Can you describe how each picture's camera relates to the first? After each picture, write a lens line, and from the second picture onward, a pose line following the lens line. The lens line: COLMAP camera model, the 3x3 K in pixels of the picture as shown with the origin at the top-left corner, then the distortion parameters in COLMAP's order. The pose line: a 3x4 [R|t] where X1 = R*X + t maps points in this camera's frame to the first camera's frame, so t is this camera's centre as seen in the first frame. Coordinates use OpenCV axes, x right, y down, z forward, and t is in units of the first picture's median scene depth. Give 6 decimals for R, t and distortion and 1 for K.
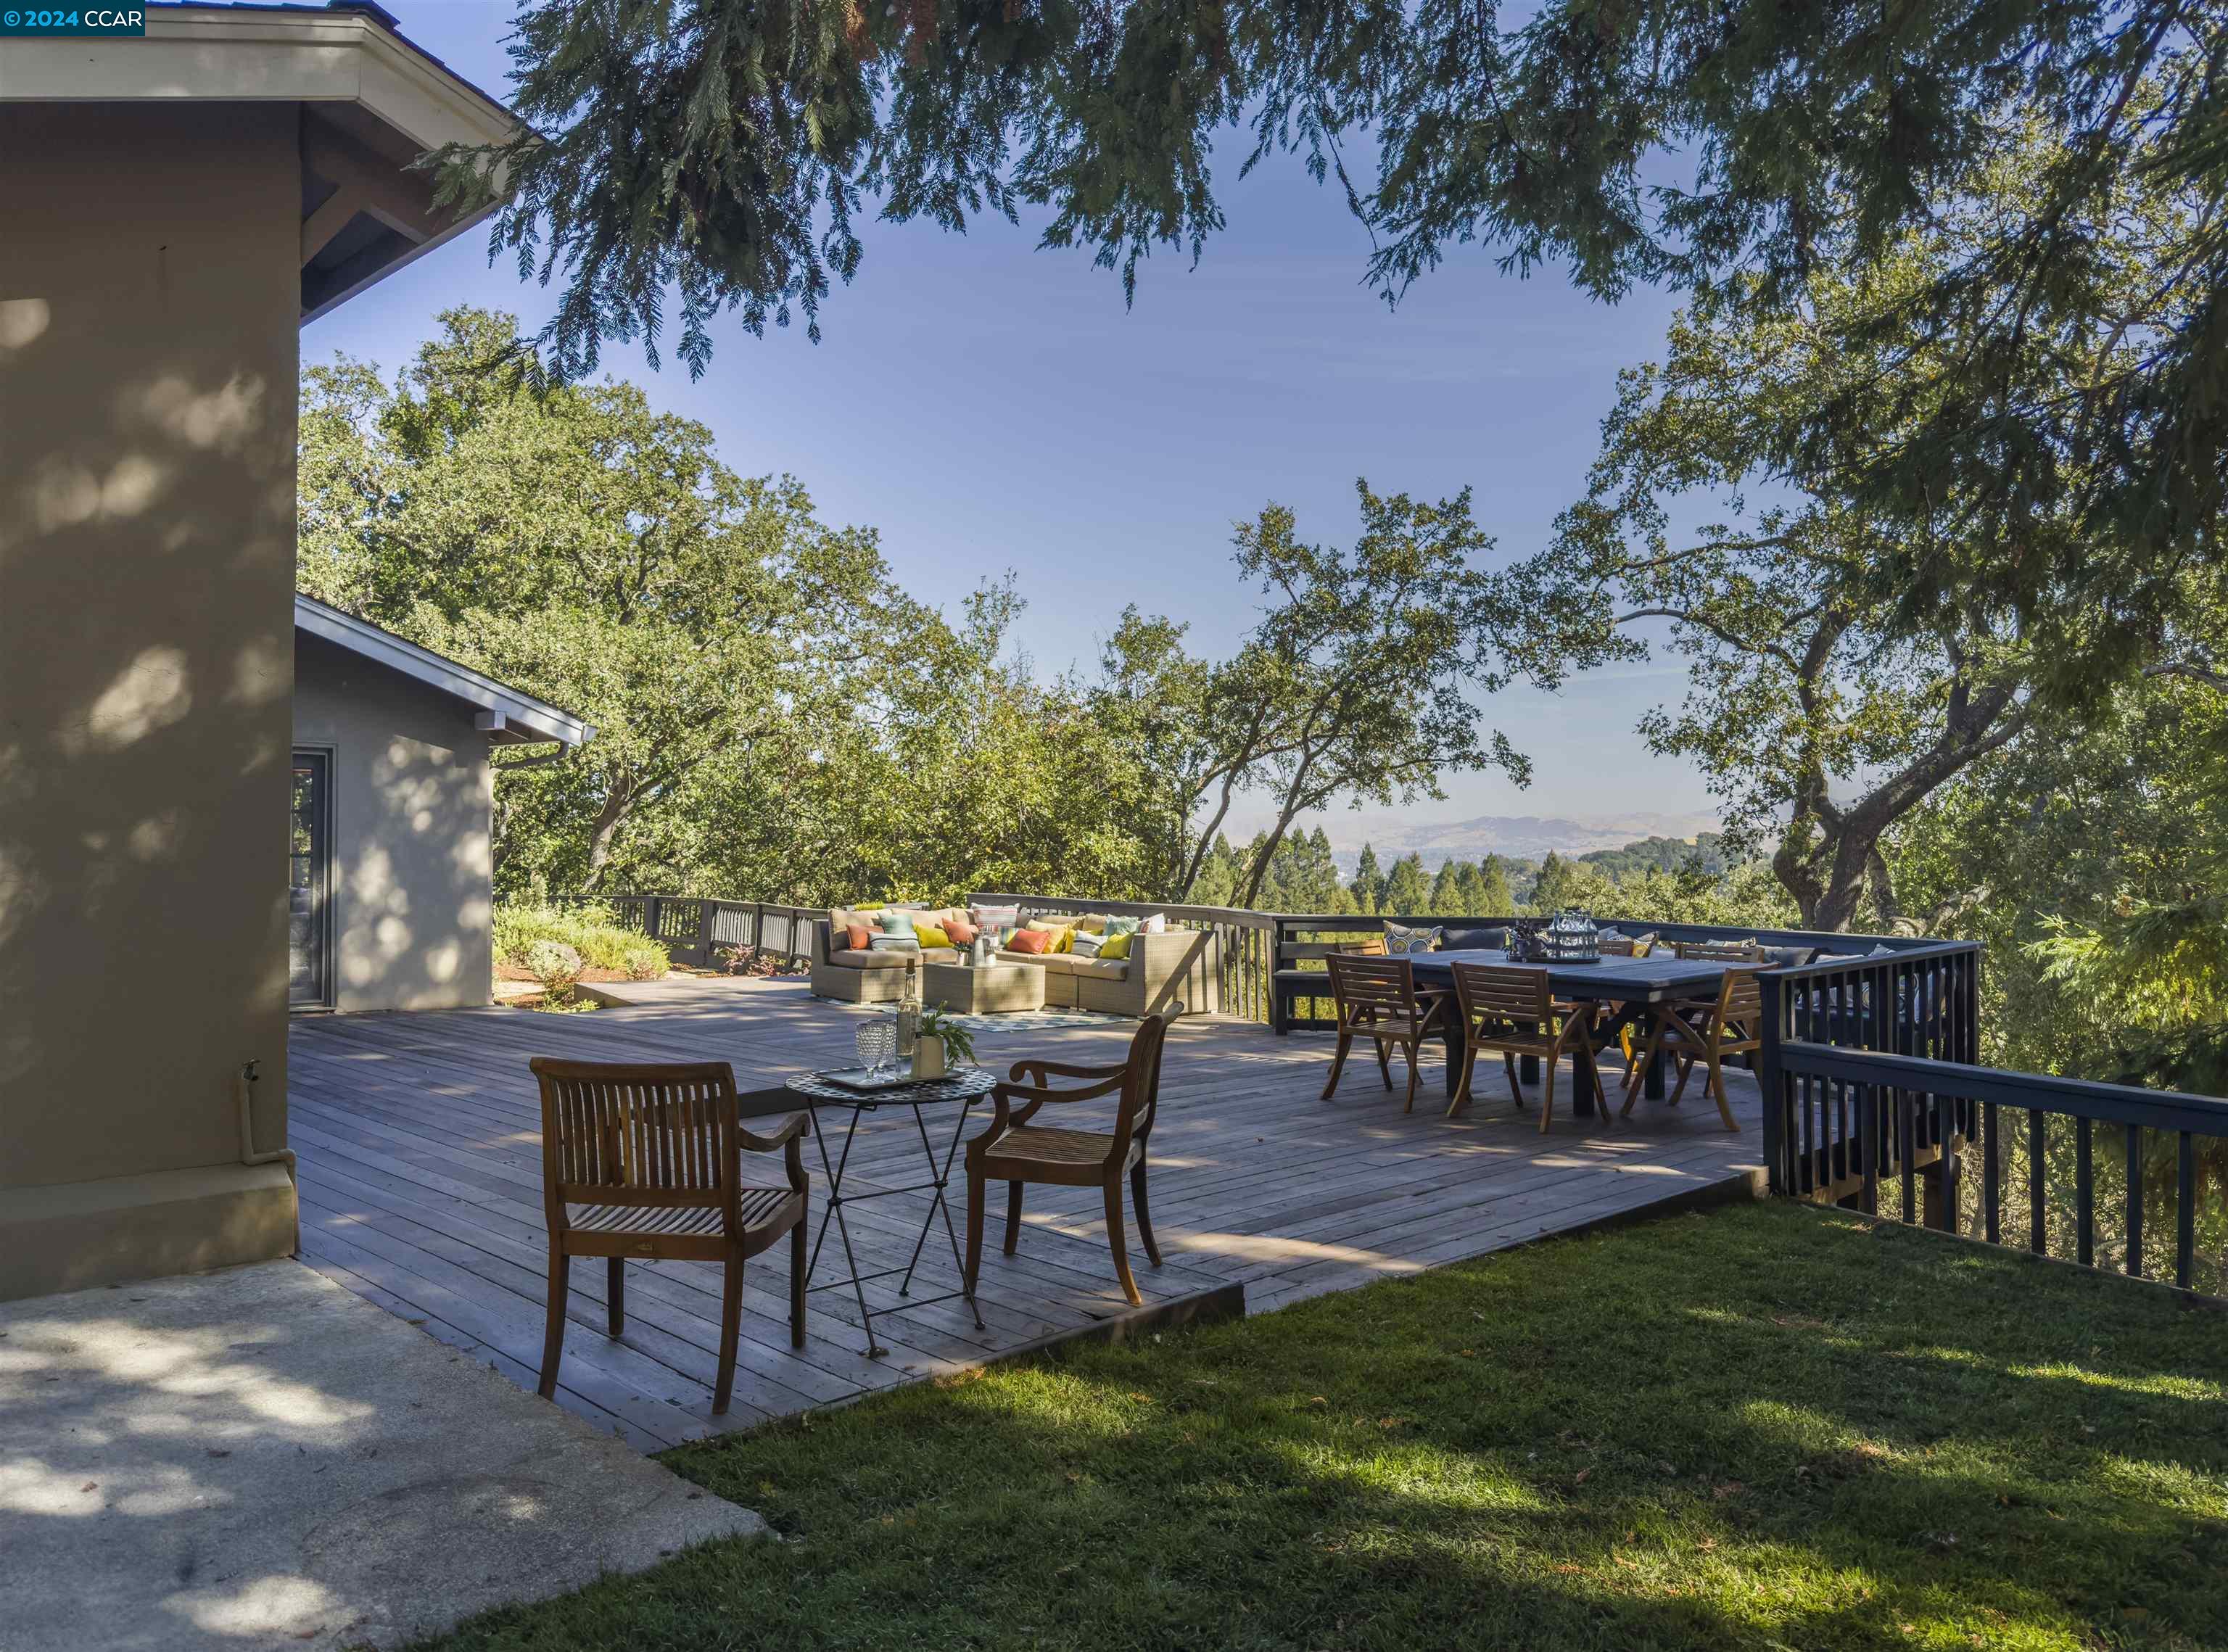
lens RADIAL K [[1612.4, 0, 1114.0], [0, 1612.4, 826.0], [0, 0, 1]] dist [0.059572, -0.001518]
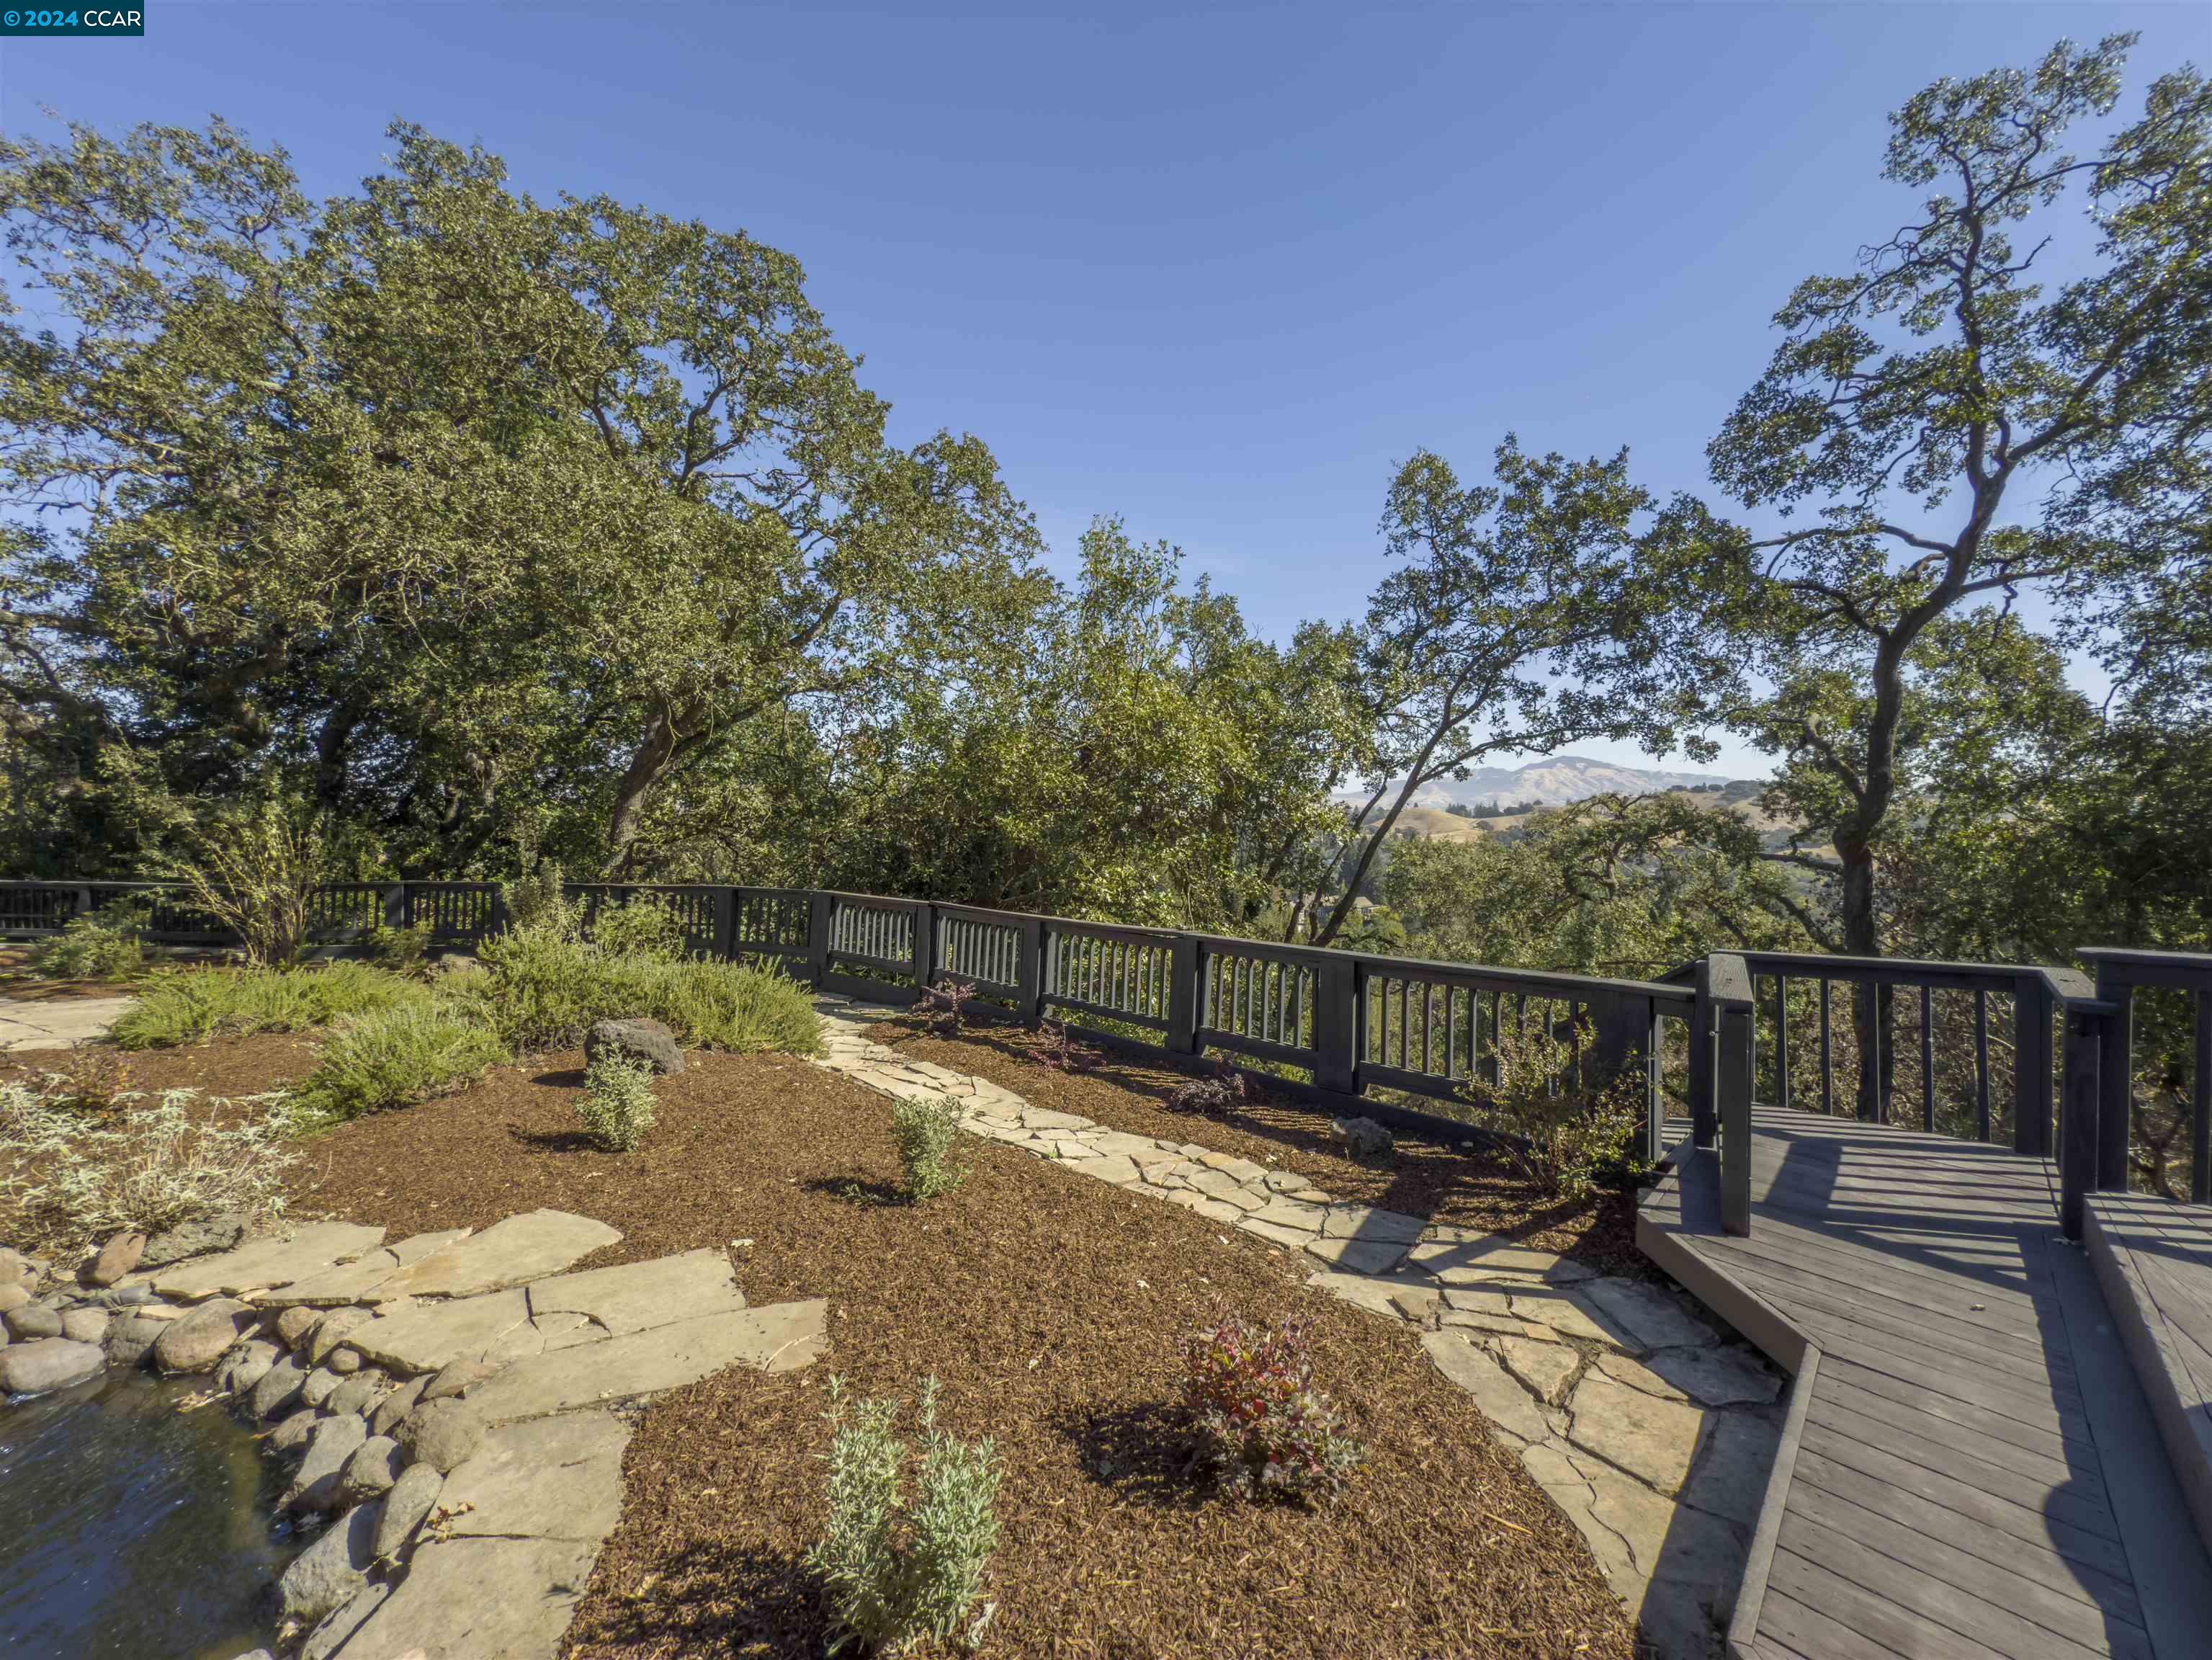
lens RADIAL K [[881.4, 0, 1106.0], [0, 881.4, 830.0], [0, 0, 1]] dist [0.000281, 0.000492]
pose [[0.967134, -0.001653, 0.254262, -0.180501], [-0.004501, 0.999711, 0.023622, 0.006836], [-0.254228, -0.023990, 0.966847, 0.472530]]
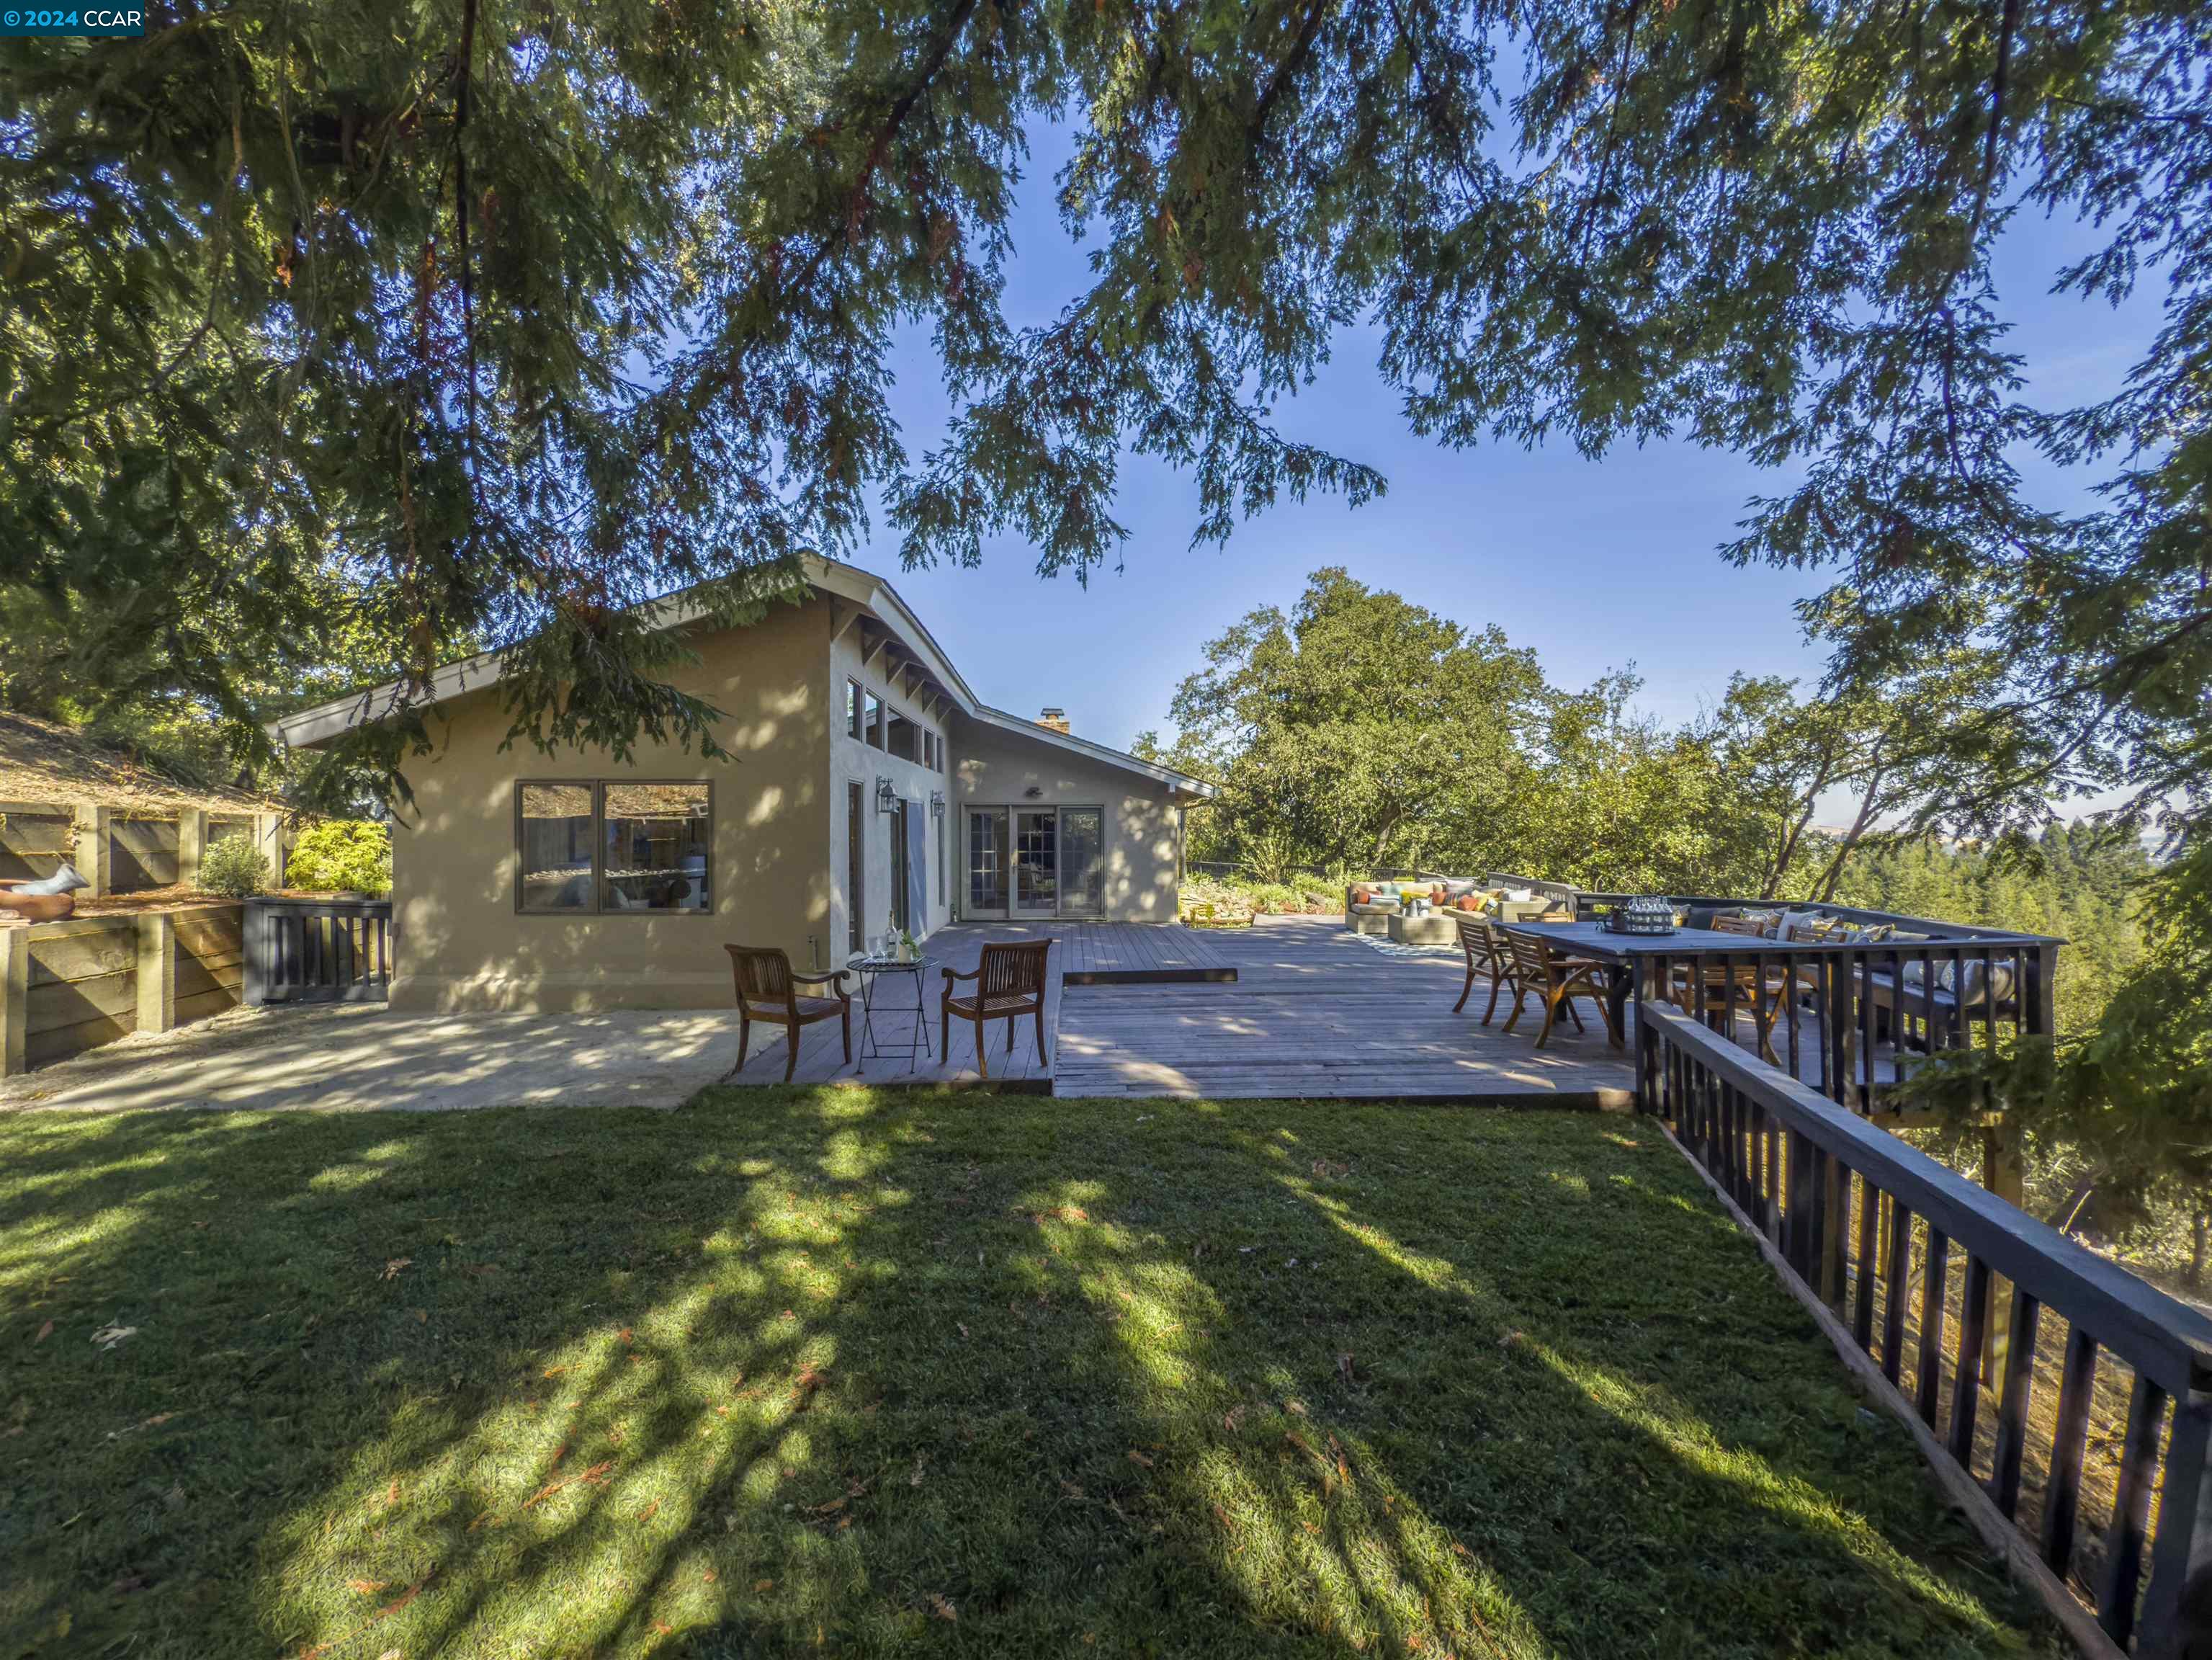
lens RADIAL K [[881.4, 0, 1106.0], [0, 881.4, 830.0], [0, 0, 1]] dist [0.000281, 0.000492]
pose [[0.728372, -0.012812, -0.685062, 0.132510], [0.015698, 0.999875, -0.002009, -0.003194], [0.685002, -0.009291, 0.728482, 0.040529]]
